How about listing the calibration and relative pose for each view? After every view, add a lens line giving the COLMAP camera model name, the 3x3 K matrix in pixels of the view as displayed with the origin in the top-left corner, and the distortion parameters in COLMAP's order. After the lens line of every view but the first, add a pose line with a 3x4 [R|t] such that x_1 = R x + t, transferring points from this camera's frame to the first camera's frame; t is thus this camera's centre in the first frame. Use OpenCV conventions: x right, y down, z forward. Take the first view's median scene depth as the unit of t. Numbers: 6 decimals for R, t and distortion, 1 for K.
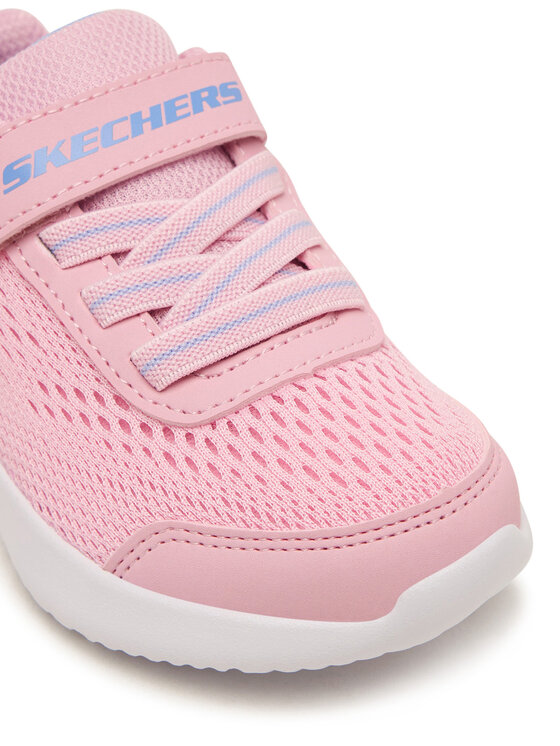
lens RADIAL K [[1705.4, 0, 275.5], [0, 1705.4, 370.8], [0, 0, 1]] dist [0.030277, 0.000000]
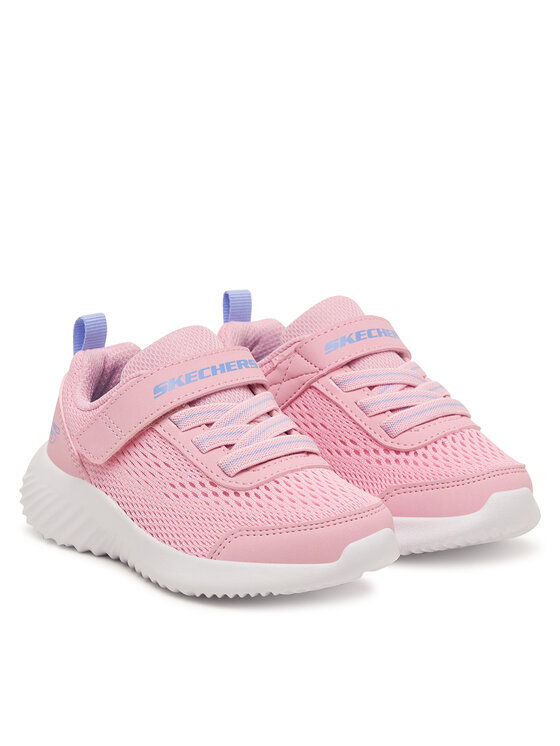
lens RADIAL K [[2198.7, 0, 281.0], [0, 2198.7, 373.3], [0, 0, 1]] dist [0.060313, 0.000000]
pose [[0.996839, 0.007645, 0.079075, -0.224280], [0.017524, 0.949682, -0.312726, 0.753121], [-0.077487, 0.313123, 0.946546, -1.686161]]
